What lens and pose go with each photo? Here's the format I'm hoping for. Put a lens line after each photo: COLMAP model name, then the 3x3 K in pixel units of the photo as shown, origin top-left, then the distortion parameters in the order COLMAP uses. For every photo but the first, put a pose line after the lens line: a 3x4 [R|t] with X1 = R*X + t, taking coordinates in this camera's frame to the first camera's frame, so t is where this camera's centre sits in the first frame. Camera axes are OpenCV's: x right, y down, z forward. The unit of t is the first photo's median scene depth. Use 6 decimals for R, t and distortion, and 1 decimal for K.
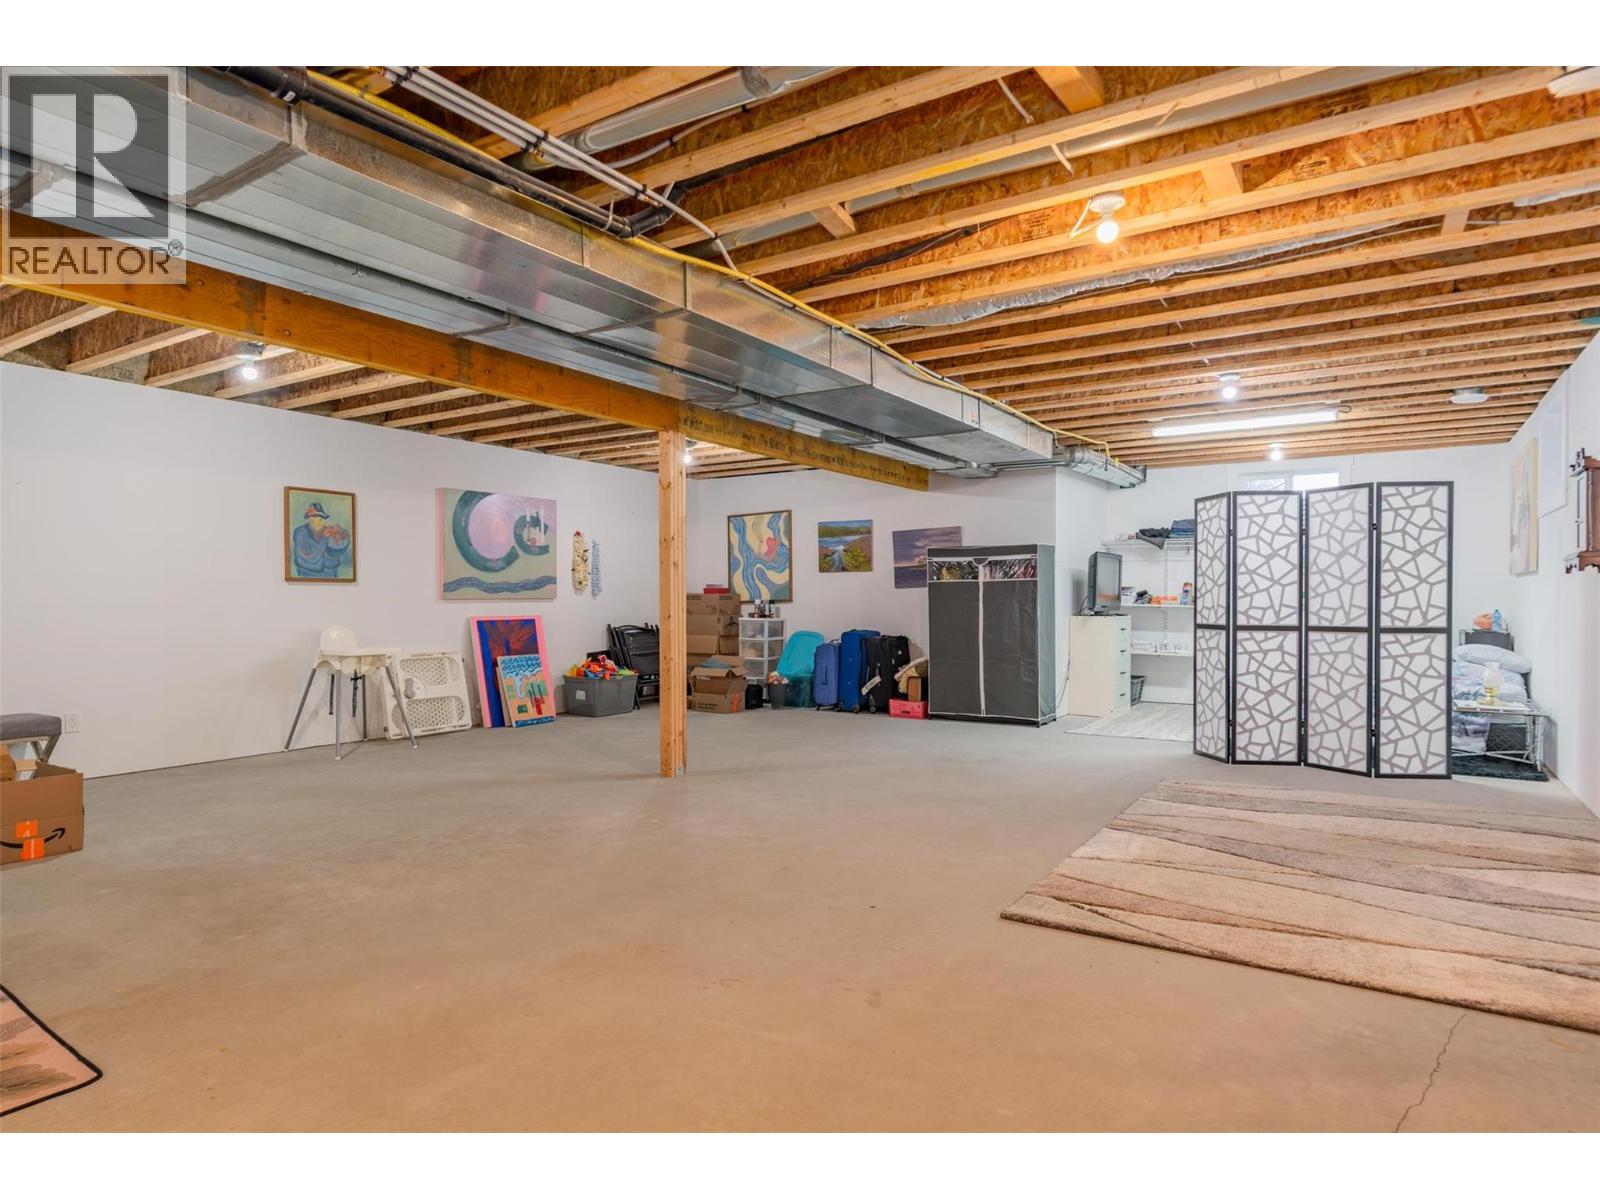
lens RADIAL K [[911.2, 0, 792.3], [0, 911.2, 607.8], [0, 0, 1]] dist [-0.003745, 0.000237]
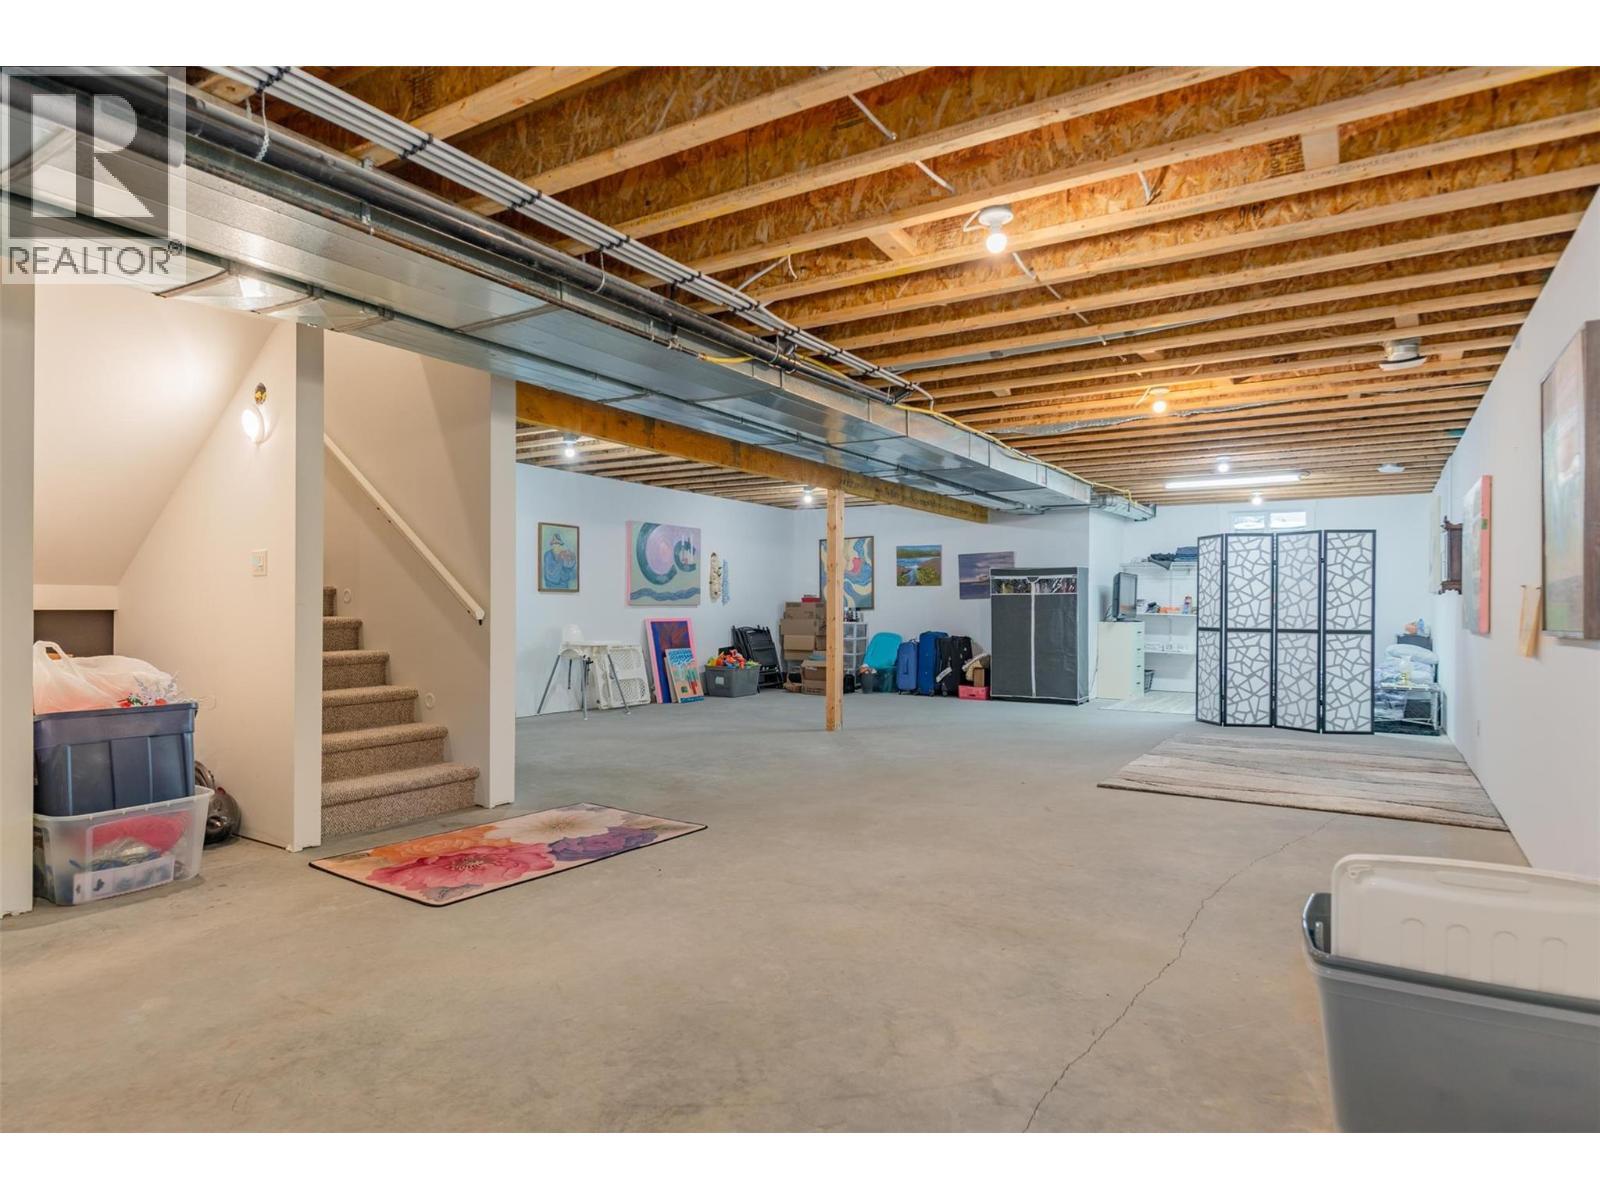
lens RADIAL K [[911.2, 0, 792.3], [0, 911.2, 607.8], [0, 0, 1]] dist [-0.003745, 0.000237]
pose [[0.999909, 0.007721, 0.011106, -0.158704], [-0.007627, 0.999934, -0.008553, 0.003813], [-0.011171, 0.008468, 0.999902, -0.316990]]
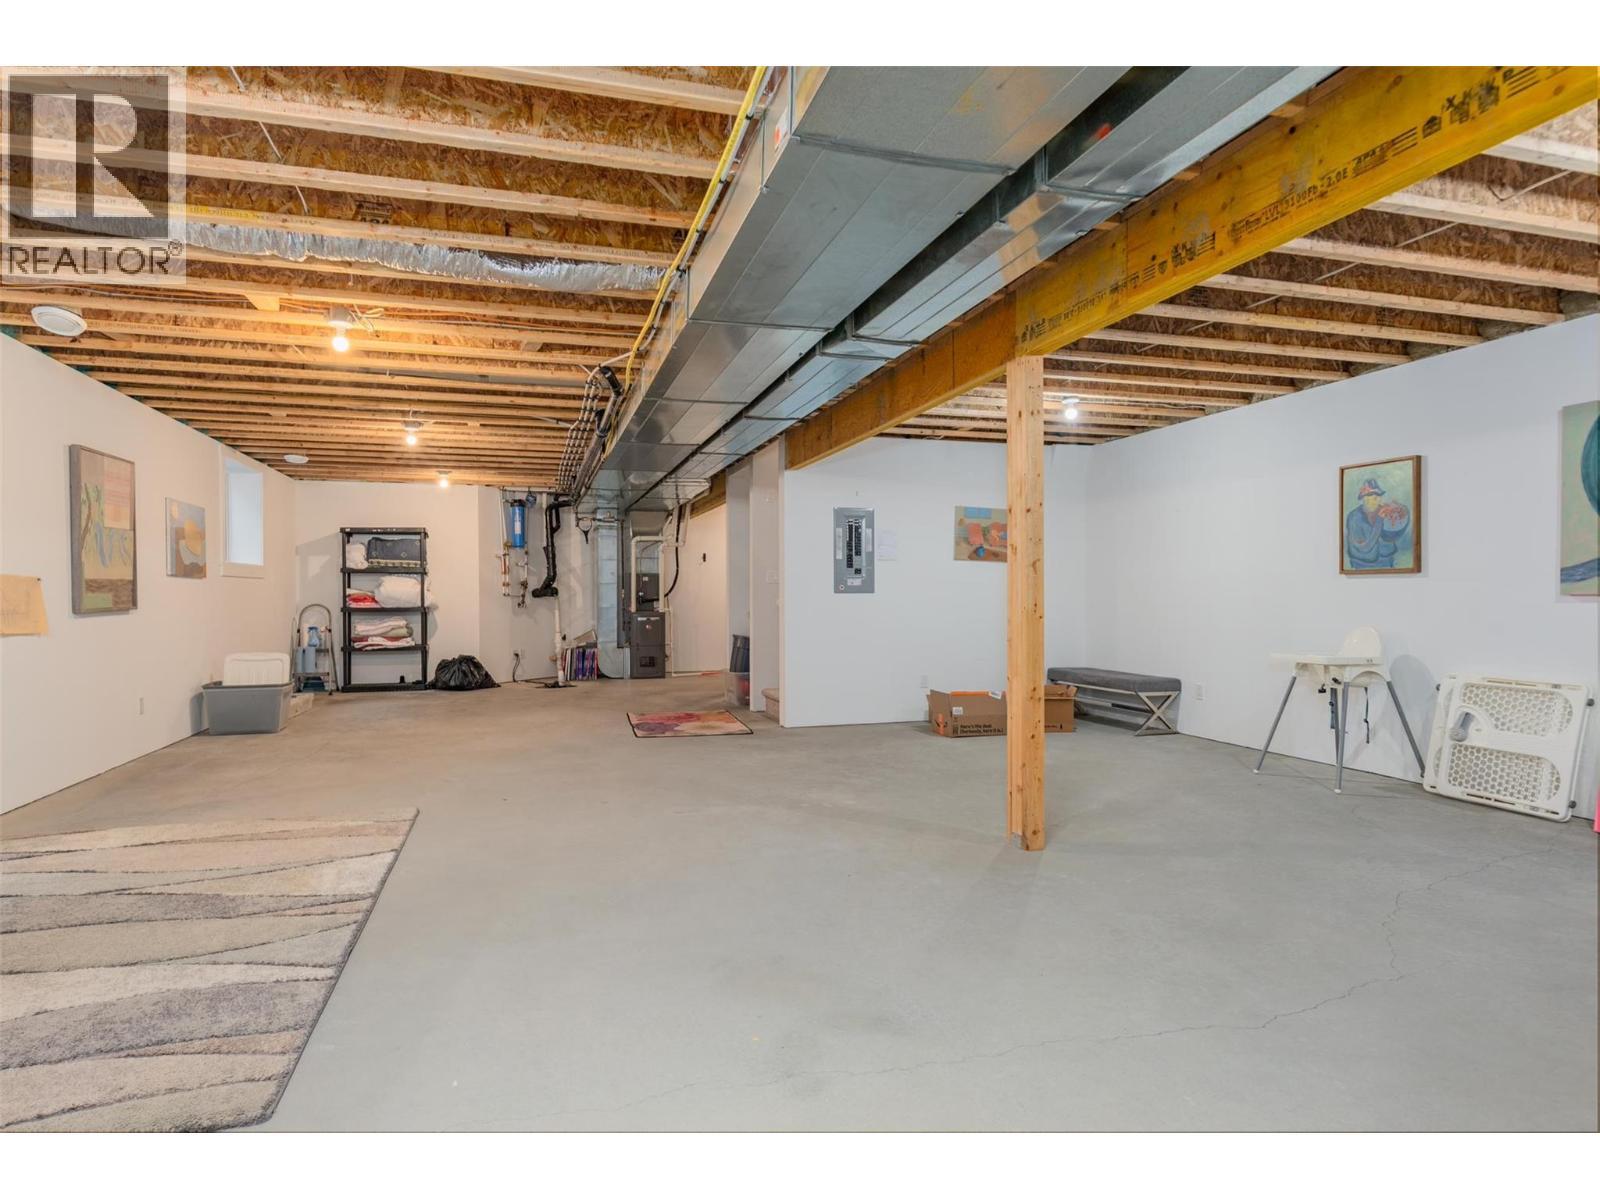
lens RADIAL K [[911.2, 0, 792.3], [0, 911.2, 607.8], [0, 0, 1]] dist [-0.003745, 0.000237]
pose [[-0.652302, 0.011923, -0.757865, 0.385444], [-0.004402, 0.999800, 0.019517, -0.010177], [0.757946, 0.016067, -0.652119, 0.982691]]
